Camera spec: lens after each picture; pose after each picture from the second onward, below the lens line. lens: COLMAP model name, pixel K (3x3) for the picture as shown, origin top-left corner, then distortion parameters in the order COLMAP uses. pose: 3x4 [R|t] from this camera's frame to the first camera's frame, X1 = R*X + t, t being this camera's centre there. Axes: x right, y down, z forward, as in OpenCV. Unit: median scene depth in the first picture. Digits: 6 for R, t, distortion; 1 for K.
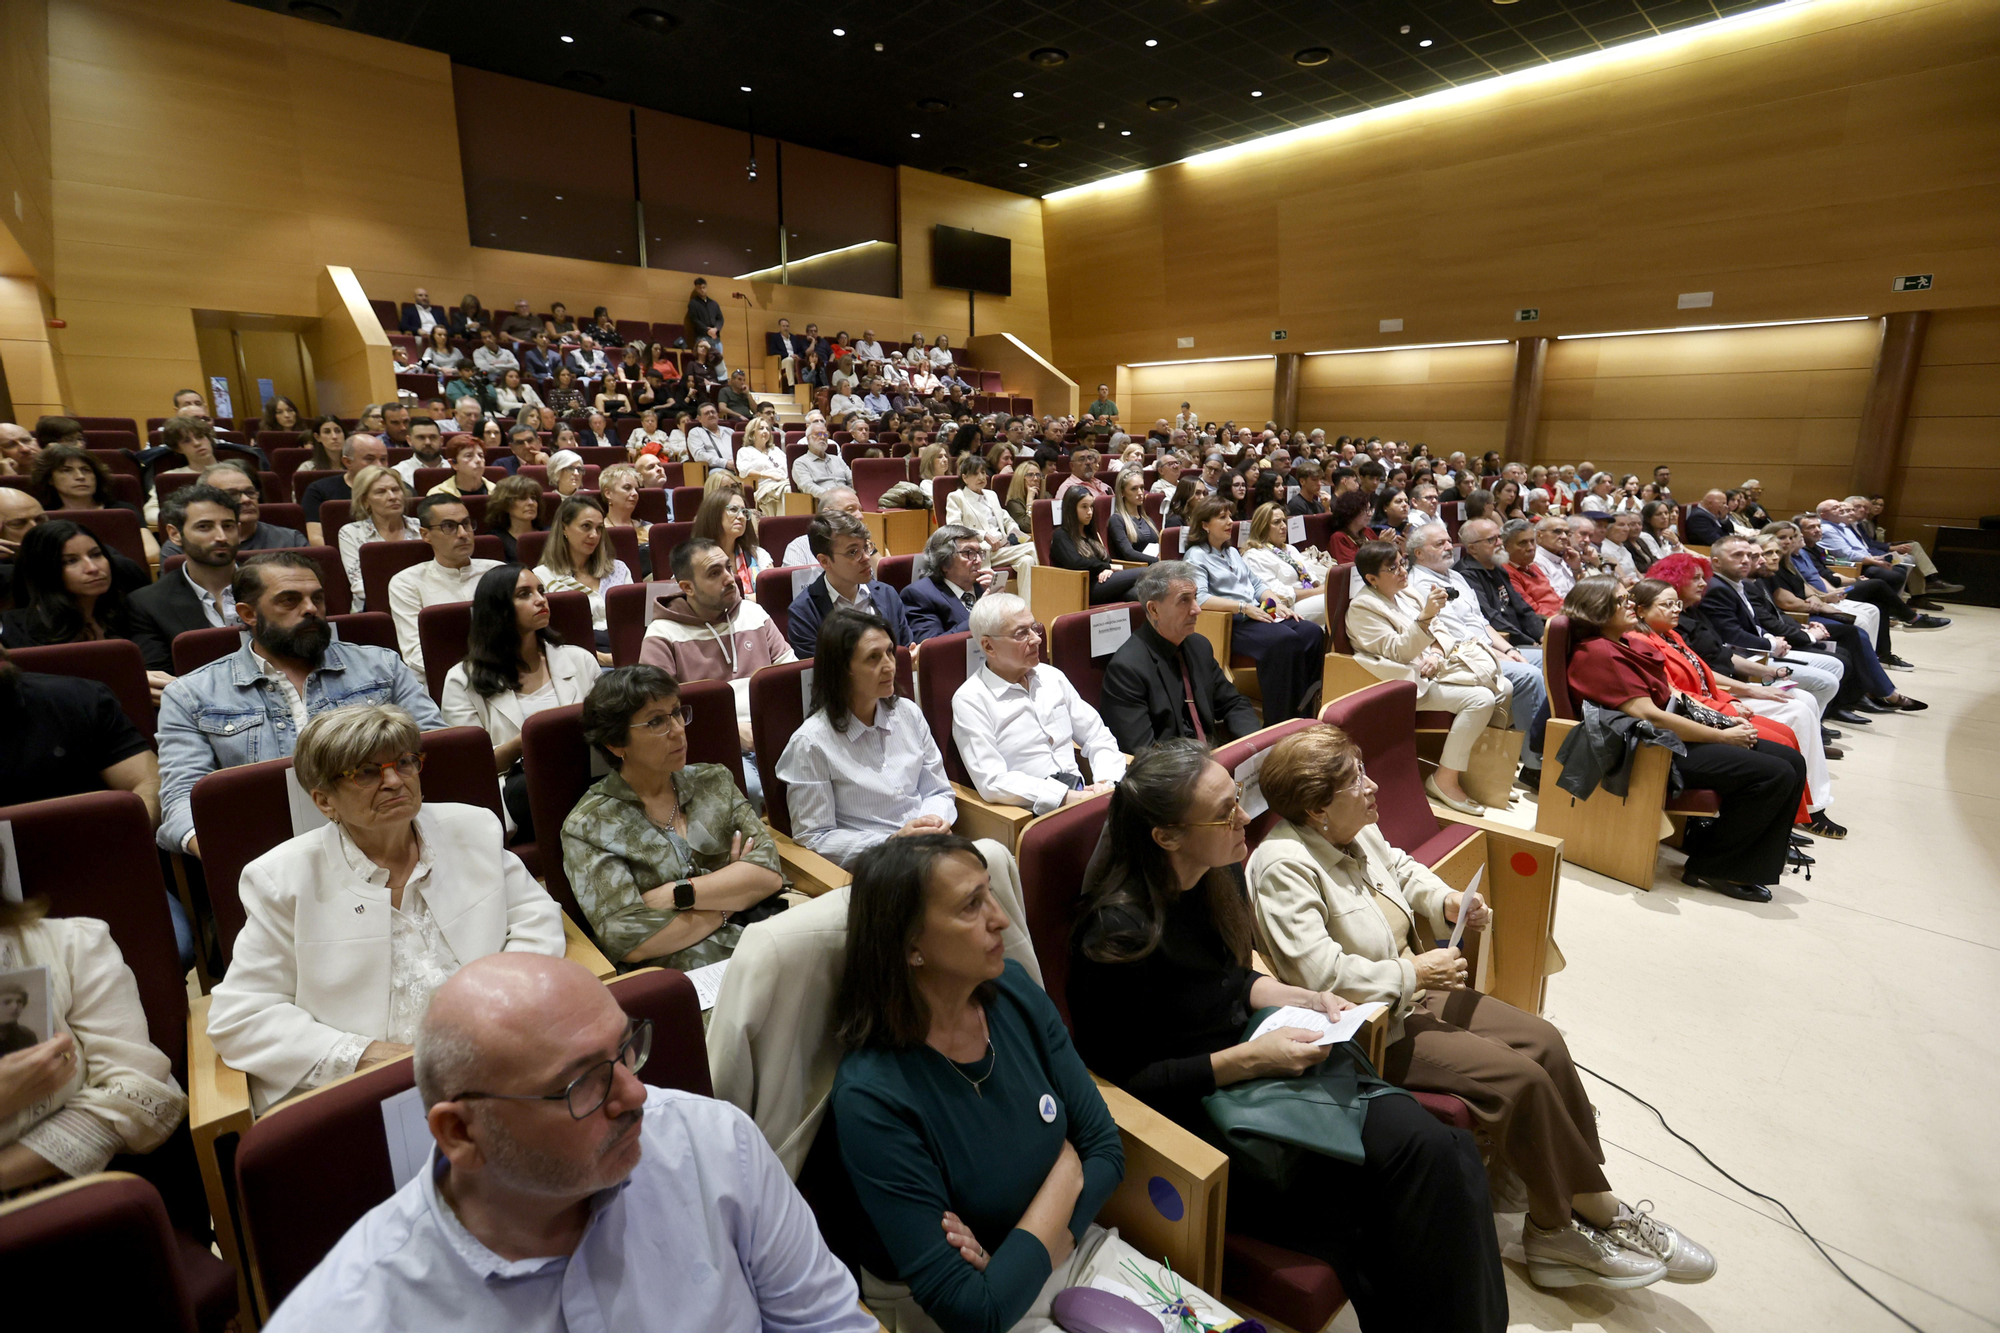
lens RADIAL K [[911.4, 0, 1000.0], [0, 911.4, 666.5], [0, 0, 1]] dist [-0.034553, 0.009996]
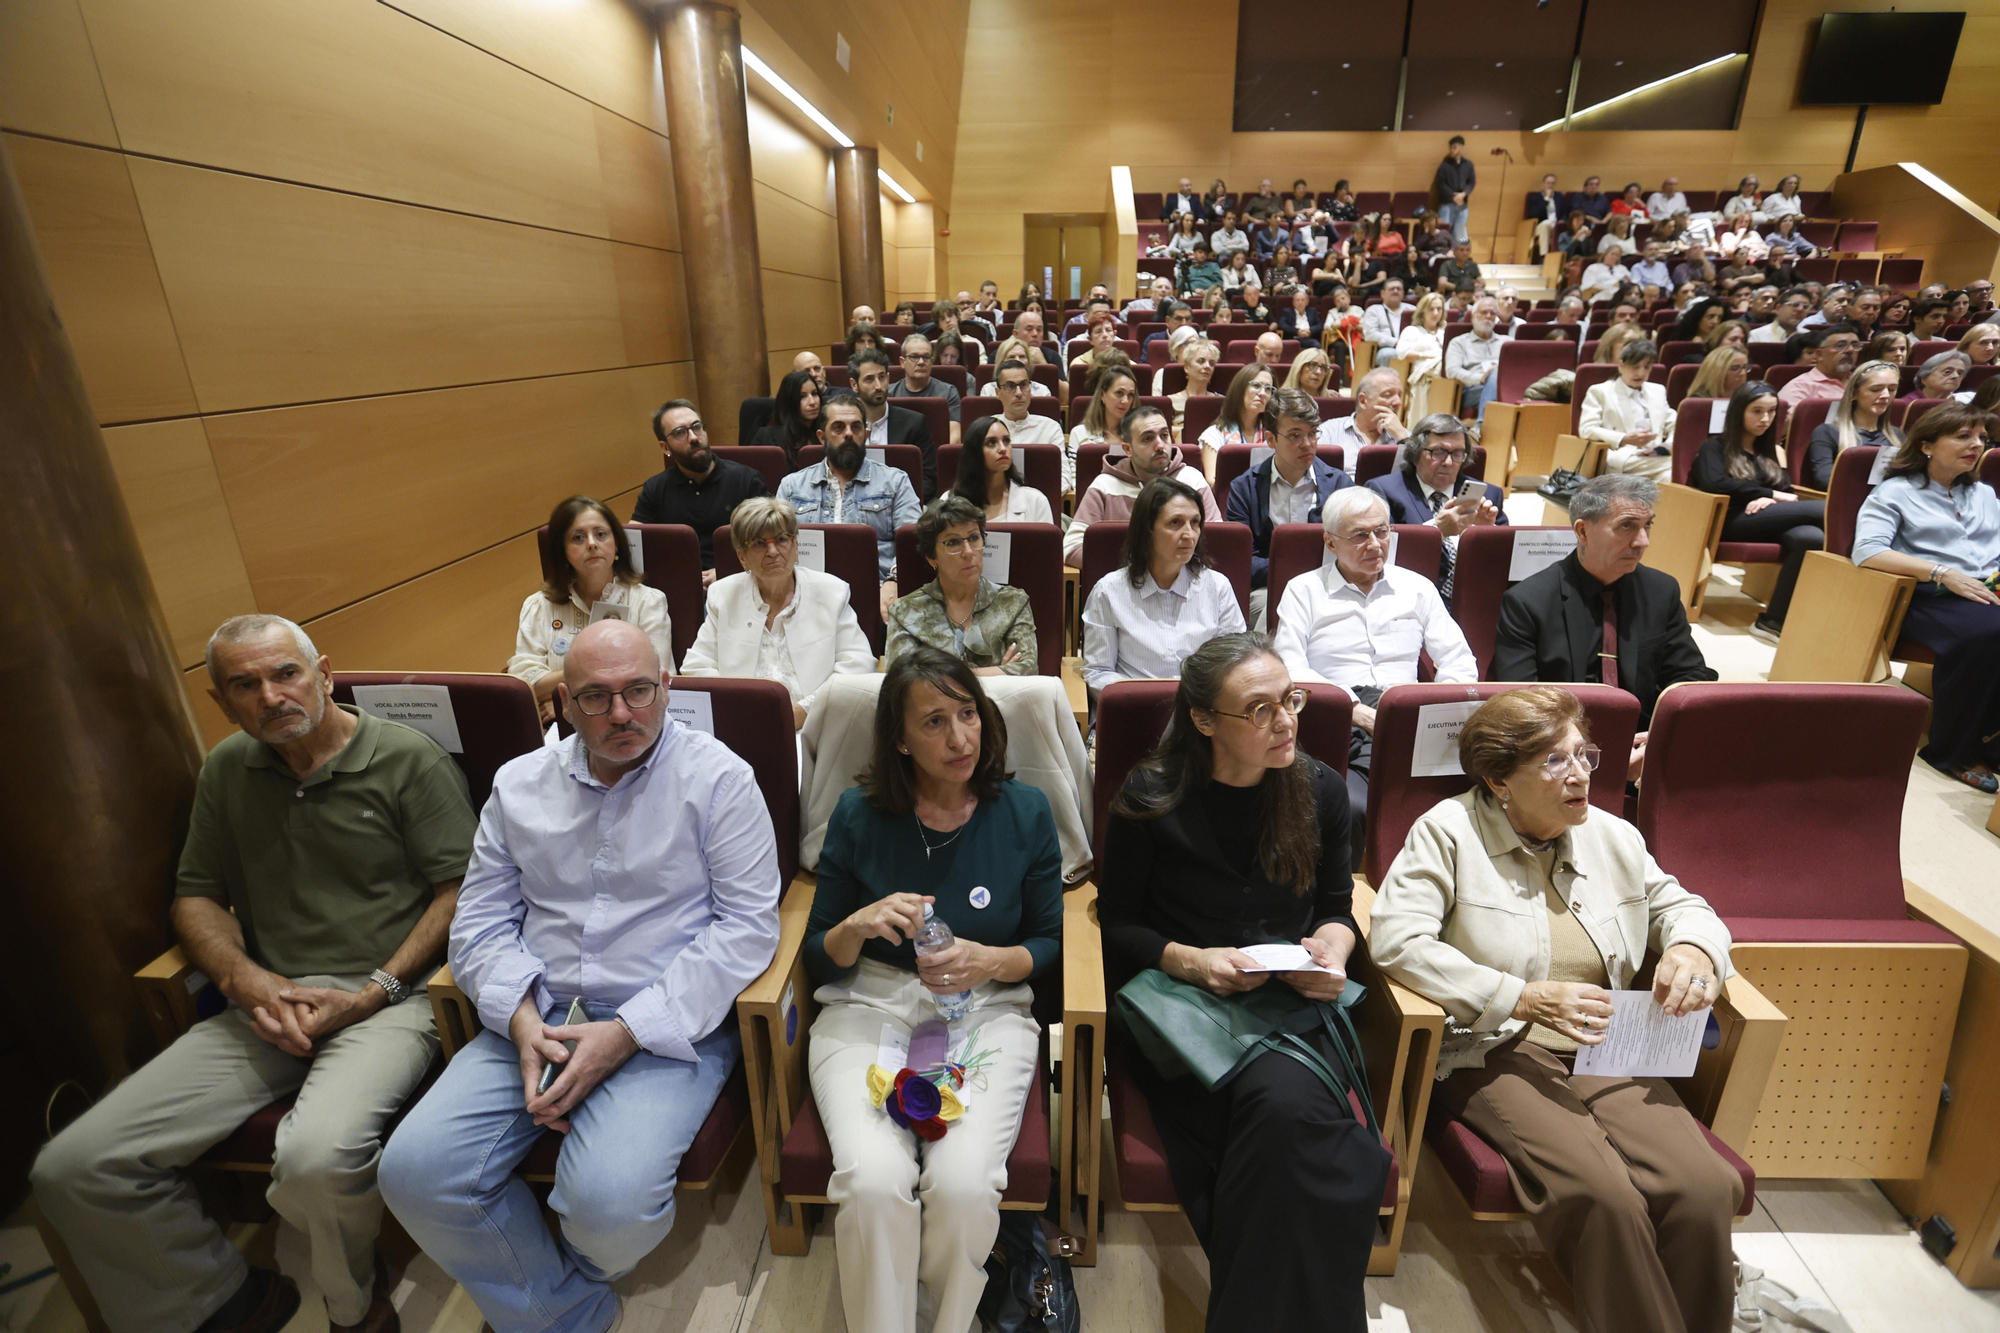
lens RADIAL K [[911.4, 0, 1000.0], [0, 911.4, 666.5], [0, 0, 1]] dist [-0.034553, 0.009996]
pose [[0.705086, 0.245216, -0.665374, 0.109253], [-0.163164, 0.969233, 0.184297, -0.002824], [0.690095, -0.021380, 0.723403, 0.021627]]
